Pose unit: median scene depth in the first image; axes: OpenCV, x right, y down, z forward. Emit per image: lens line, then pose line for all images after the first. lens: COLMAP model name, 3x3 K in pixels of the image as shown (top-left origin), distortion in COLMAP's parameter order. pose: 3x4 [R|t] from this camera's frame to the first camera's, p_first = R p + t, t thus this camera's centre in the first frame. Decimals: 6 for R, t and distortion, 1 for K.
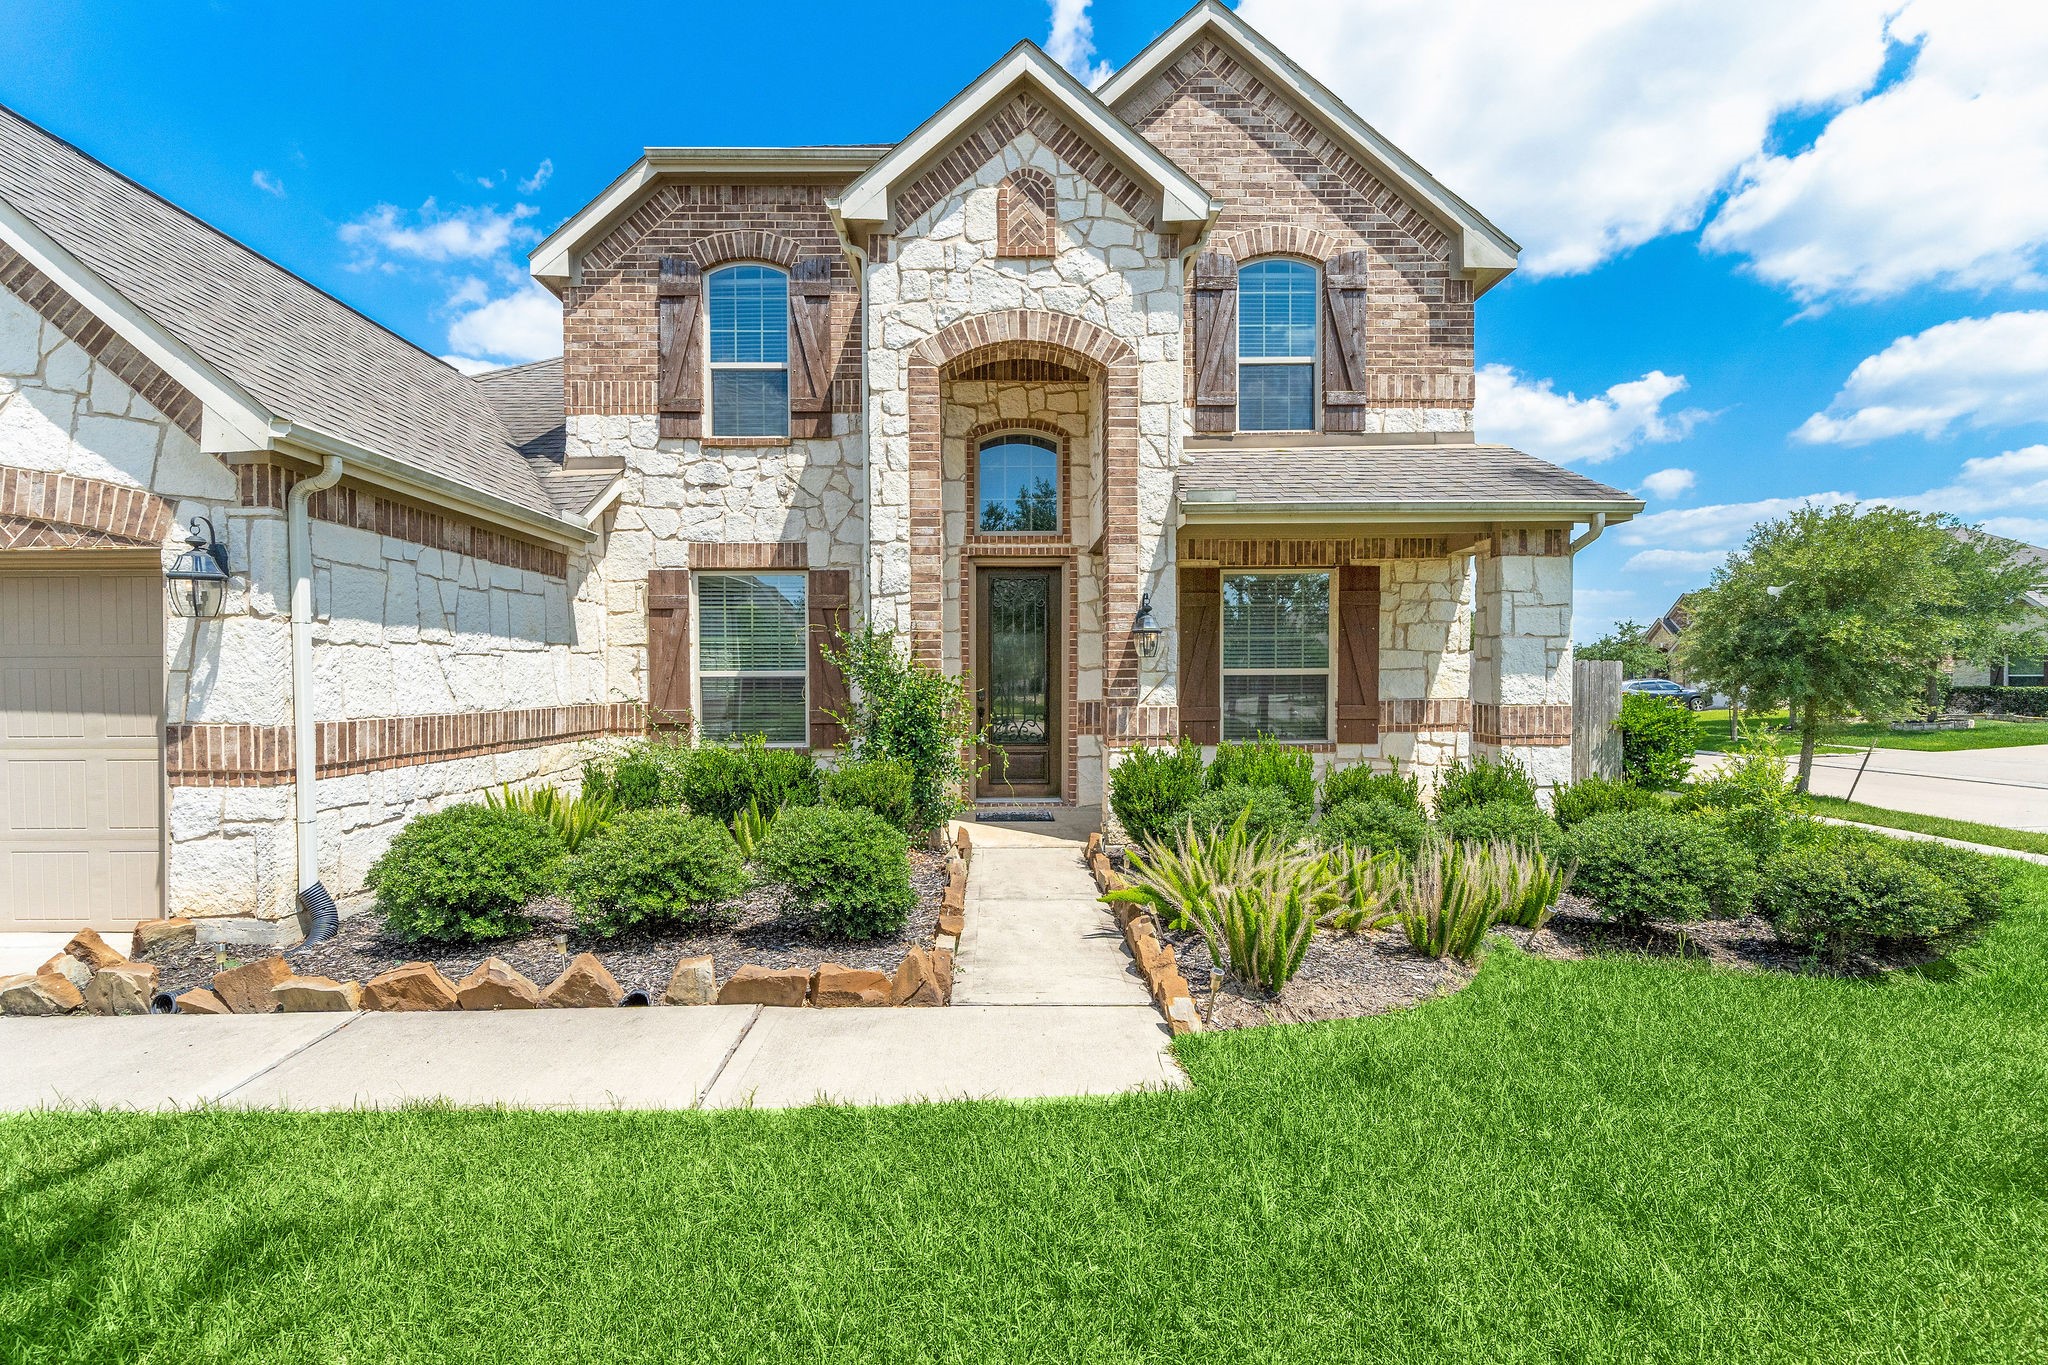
lens RADIAL K [[811.8, 0, 1019.0], [0, 811.8, 685.2], [0, 0, 1]] dist [-0.003251, -0.000311]
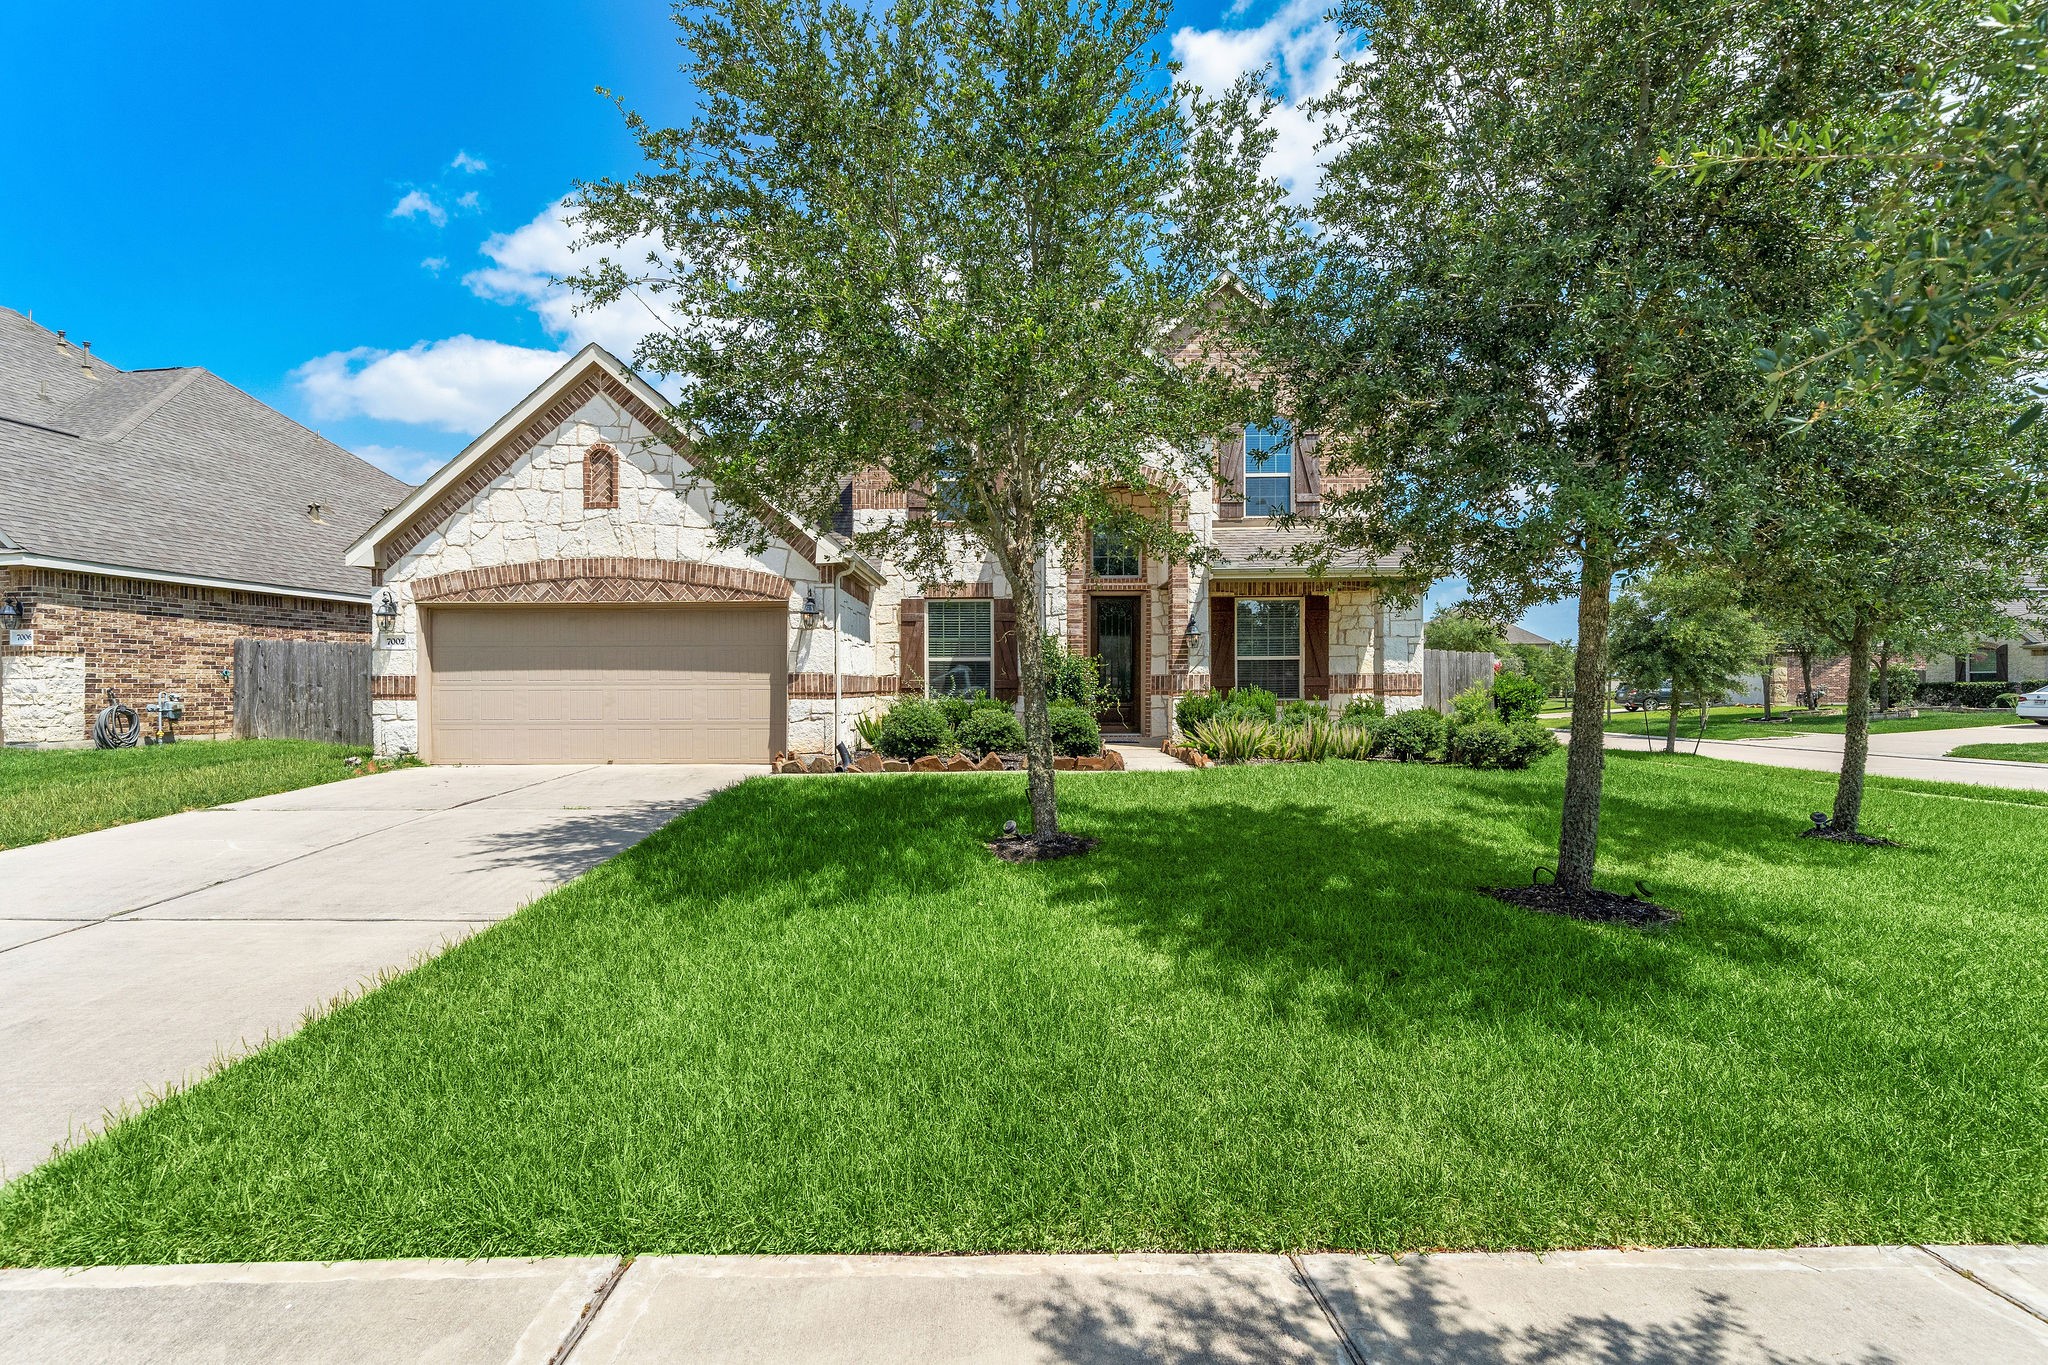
lens RADIAL K [[887.3, 0, 1020.5], [0, 887.3, 676.4], [0, 0, 1]] dist [0.001845, 0.000176]
pose [[0.999766, 0.000310, -0.021633, -0.176890], [-0.000672, 0.999860, -0.016720, 0.058587], [0.021625, 0.016731, 0.999626, -0.950867]]
